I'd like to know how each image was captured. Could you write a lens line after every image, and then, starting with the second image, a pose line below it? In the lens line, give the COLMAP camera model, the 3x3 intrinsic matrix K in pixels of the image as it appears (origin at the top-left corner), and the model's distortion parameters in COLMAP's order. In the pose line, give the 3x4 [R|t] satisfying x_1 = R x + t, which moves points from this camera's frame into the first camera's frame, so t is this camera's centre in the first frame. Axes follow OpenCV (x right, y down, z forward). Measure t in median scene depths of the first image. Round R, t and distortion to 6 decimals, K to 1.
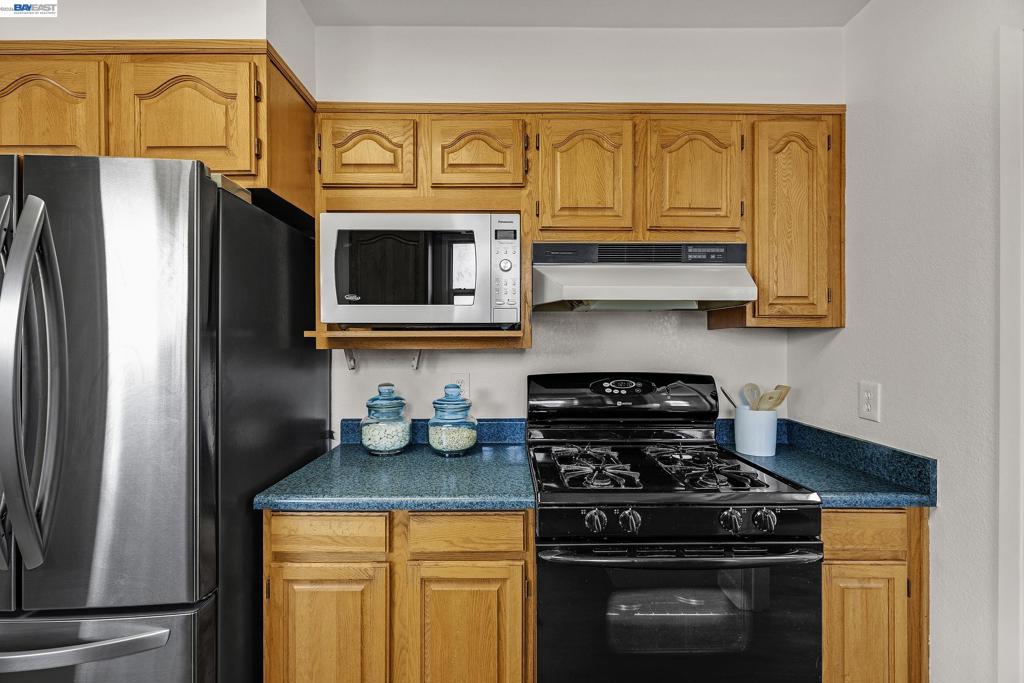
lens RADIAL K [[426.4, 0, 509.2], [0, 426.4, 343.1], [0, 0, 1]] dist [-0.002946, -0.000752]
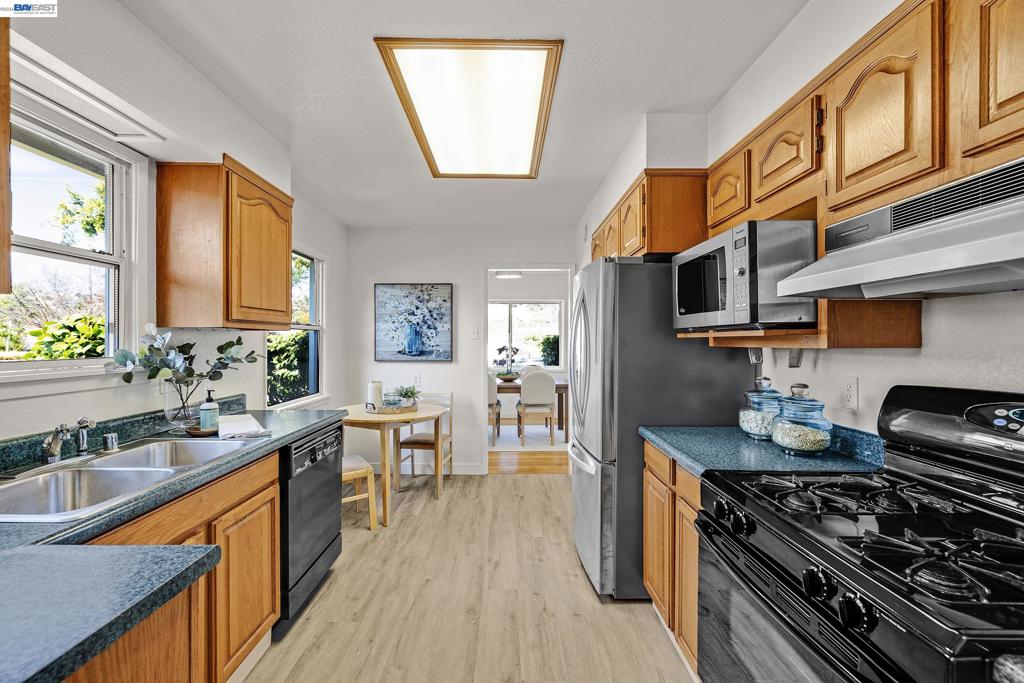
lens RADIAL K [[426.4, 0, 509.0], [0, 426.4, 341.1], [0, 0, 1]] dist [-0.002946, -0.000752]
pose [[-0.002315, 0.001404, -0.999996, 0.873751], [-0.002171, 0.999997, 0.001409, -0.002556], [0.999995, 0.002175, -0.002312, 0.326956]]
